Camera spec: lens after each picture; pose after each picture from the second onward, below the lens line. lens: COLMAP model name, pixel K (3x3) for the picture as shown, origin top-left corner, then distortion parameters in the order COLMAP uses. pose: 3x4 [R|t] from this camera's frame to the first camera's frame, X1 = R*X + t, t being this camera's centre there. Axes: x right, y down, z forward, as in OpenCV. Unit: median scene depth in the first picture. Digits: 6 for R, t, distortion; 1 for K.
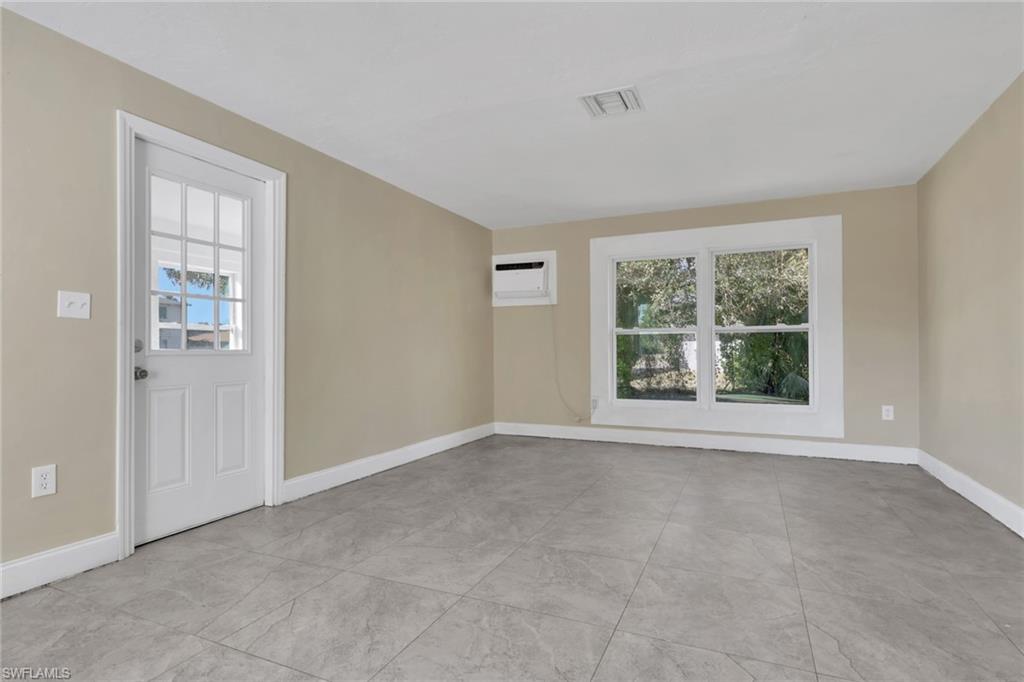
lens RADIAL K [[519.1, 0, 518.2], [0, 519.1, 338.5], [0, 0, 1]] dist [-0.002709, 0.001093]
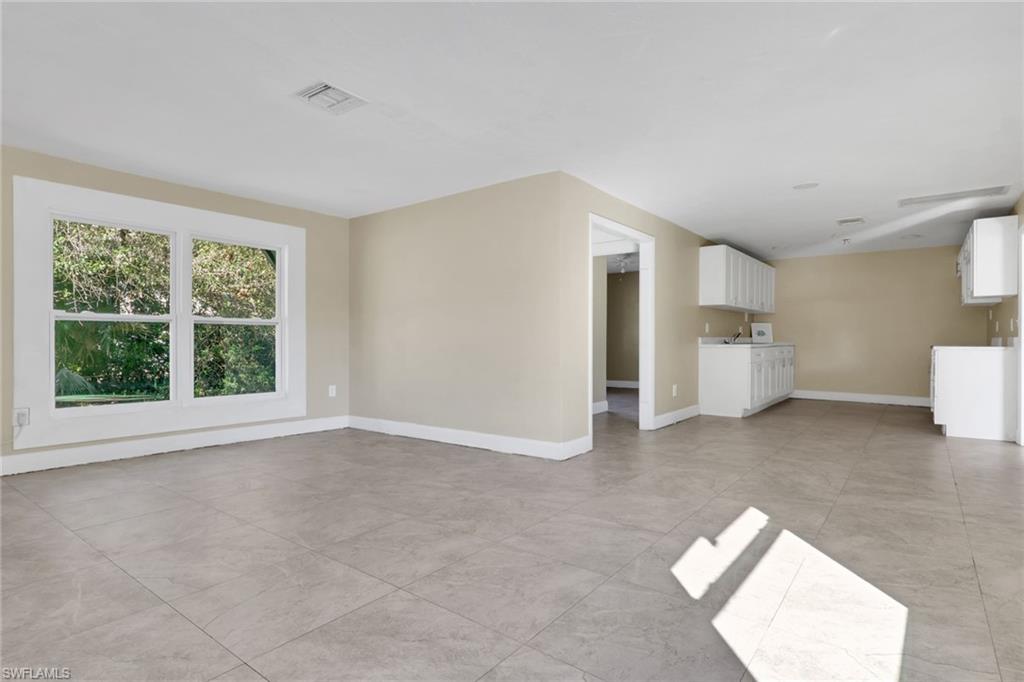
lens RADIAL K [[519.1, 0, 528.0], [0, 519.1, 345.2], [0, 0, 1]] dist [-0.002709, 0.001093]
pose [[0.221883, -0.001070, 0.975073, -0.834220], [-0.025826, 0.999642, 0.006973, 0.014138], [-0.974731, -0.026729, 0.221776, 0.451895]]
